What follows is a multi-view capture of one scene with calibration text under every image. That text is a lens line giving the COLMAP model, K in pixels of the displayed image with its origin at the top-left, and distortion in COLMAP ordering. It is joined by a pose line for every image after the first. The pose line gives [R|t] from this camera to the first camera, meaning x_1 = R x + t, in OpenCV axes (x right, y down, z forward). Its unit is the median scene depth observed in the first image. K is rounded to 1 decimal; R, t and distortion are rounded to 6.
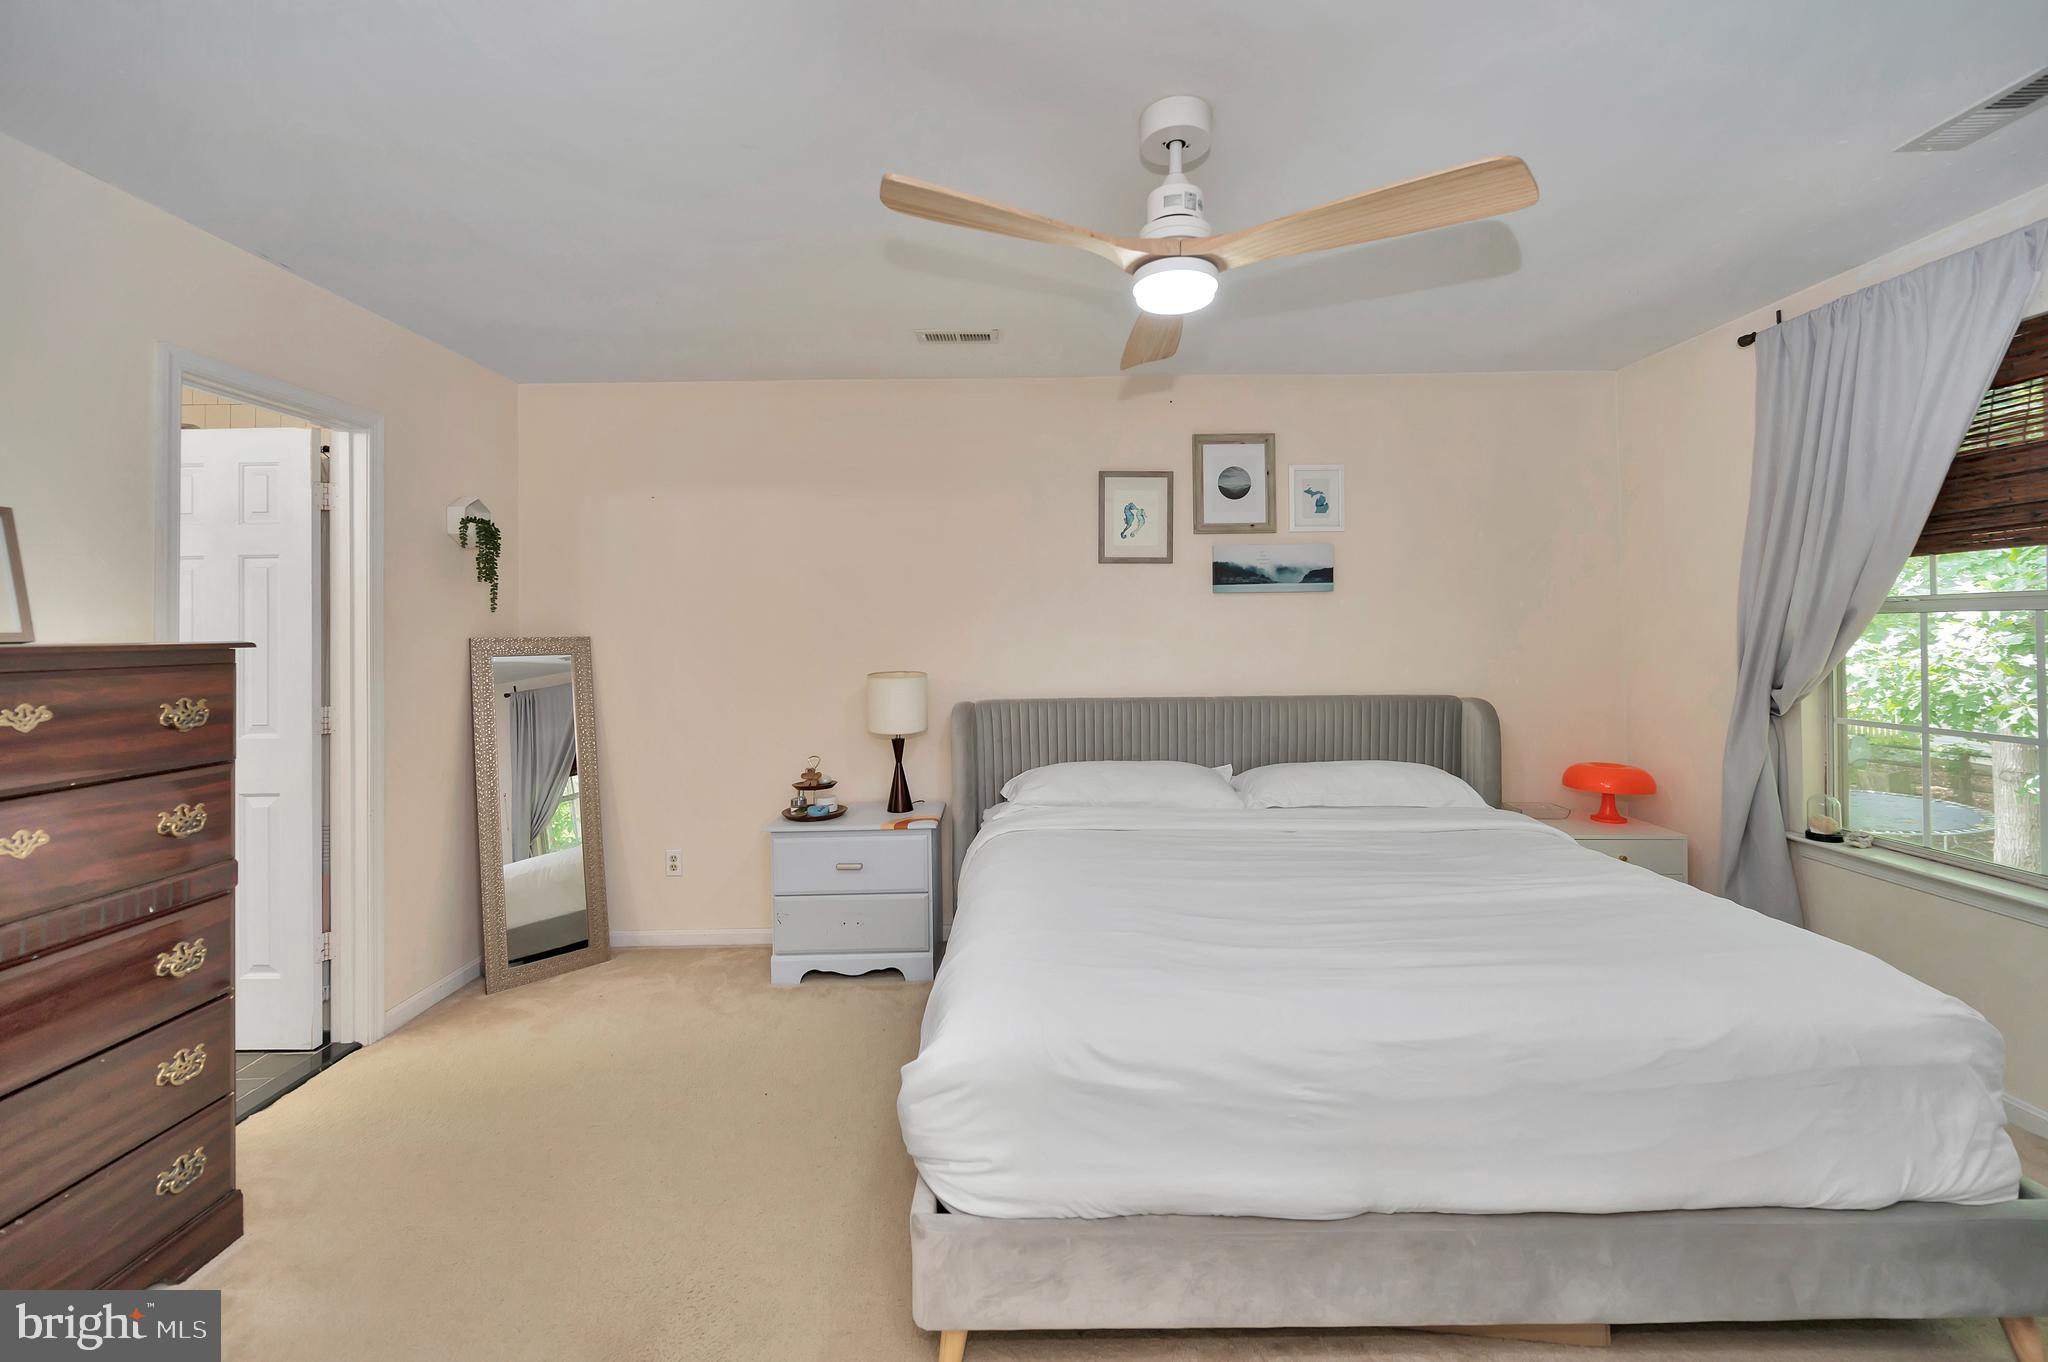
lens RADIAL K [[832.1, 0, 1036.4], [0, 832.1, 629.1], [0, 0, 1]] dist [0.010886, 0.000108]
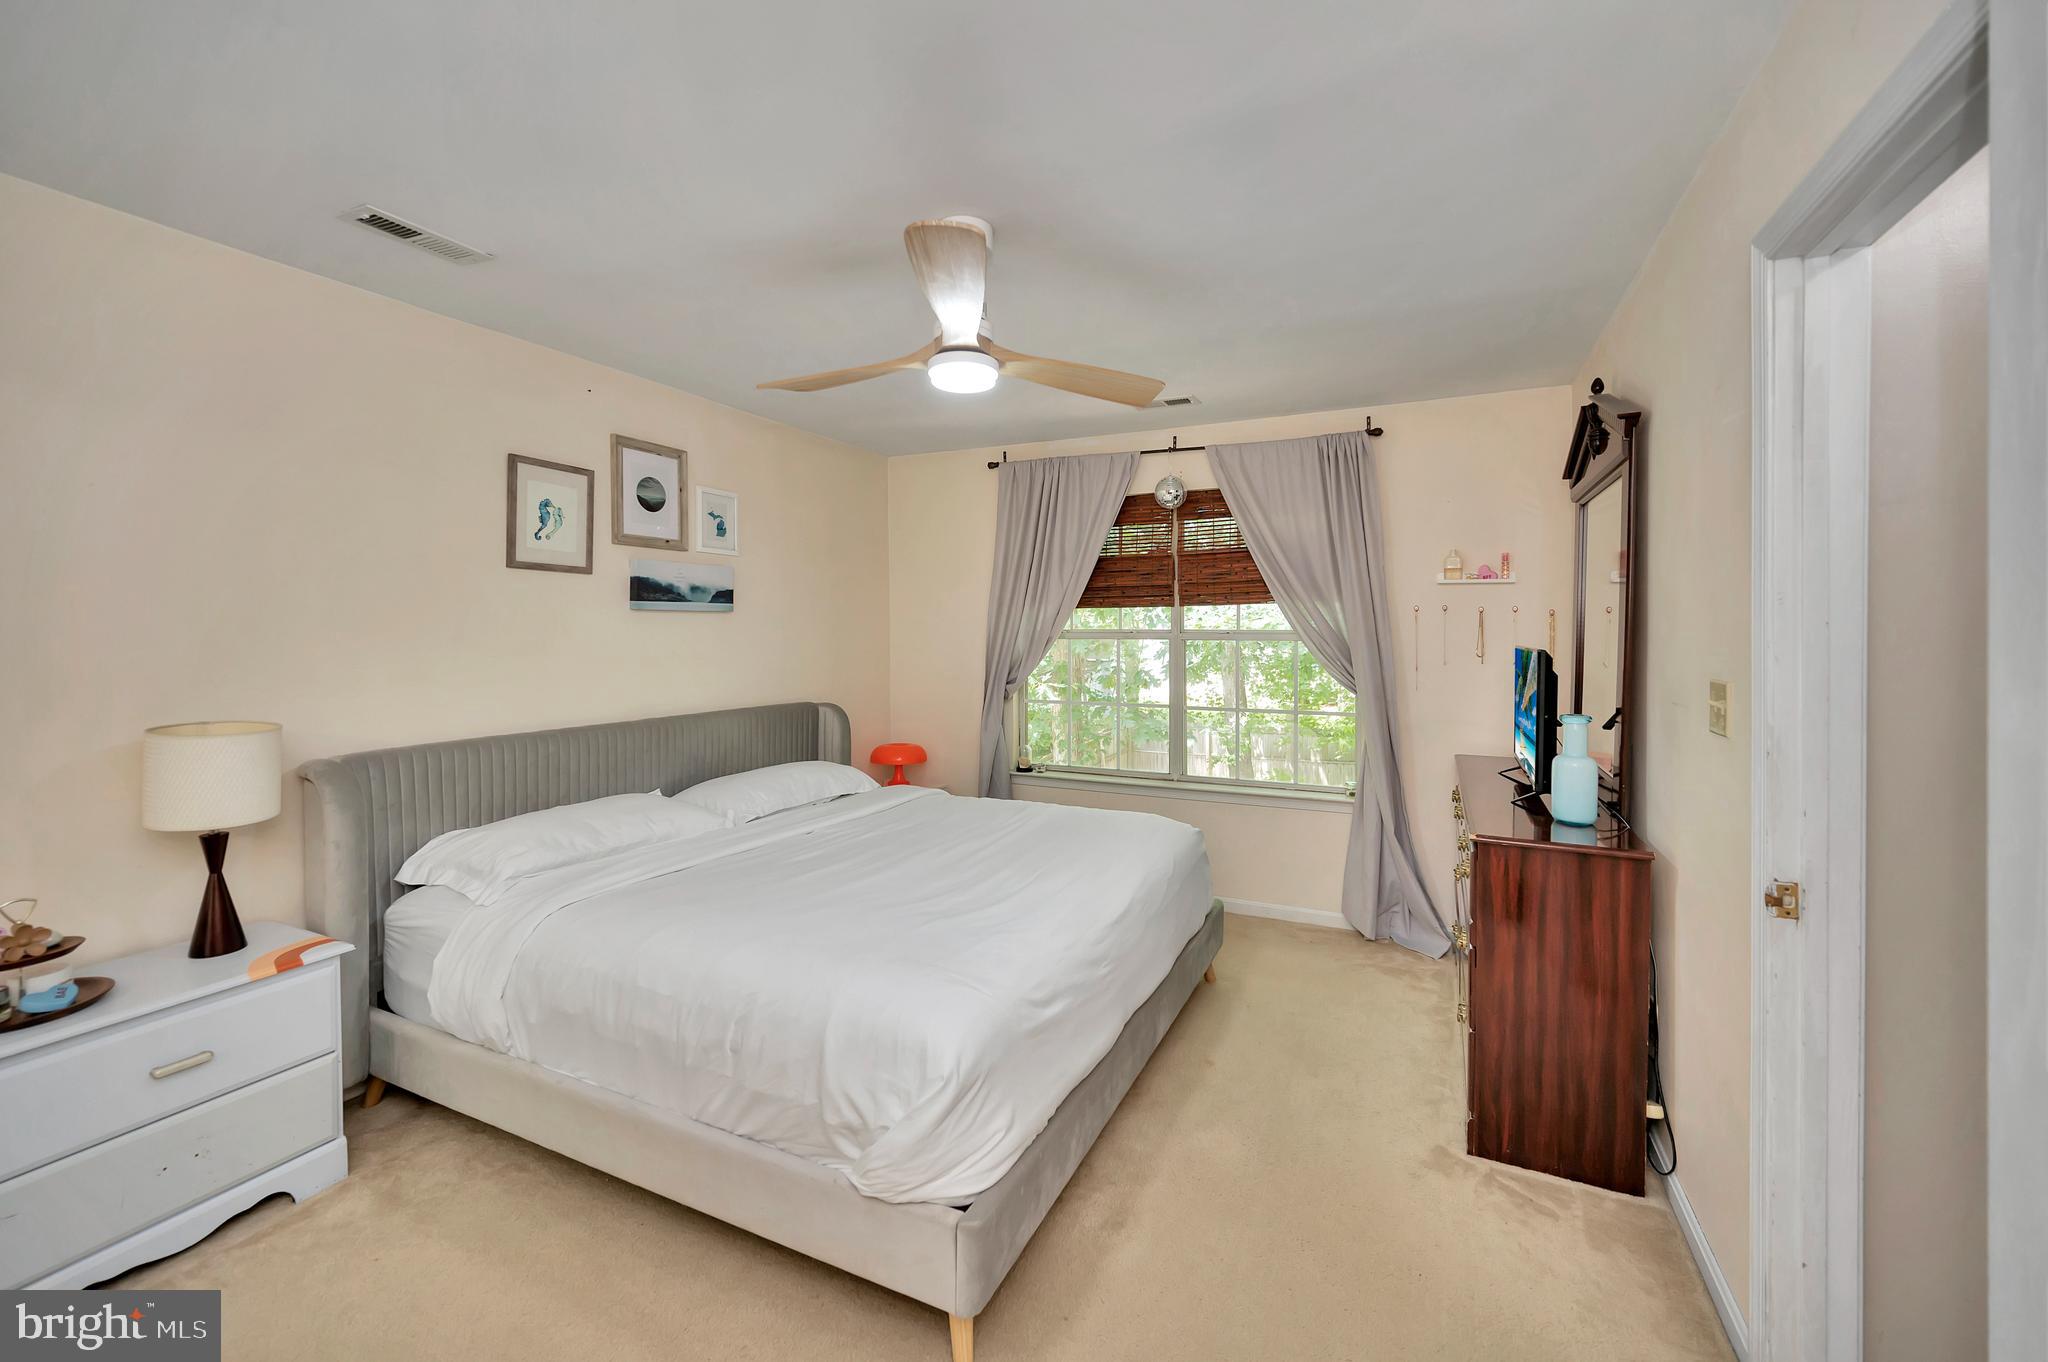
lens RADIAL K [[831.6, 0, 1026.8], [0, 831.6, 646.3], [0, 0, 1]] dist [-0.000686, -0.000123]
pose [[0.434879, -0.006240, 0.900467, -0.437163], [-0.006930, 0.999923, 0.010276, -0.014822], [-0.900462, -0.010709, 0.434803, 0.198867]]
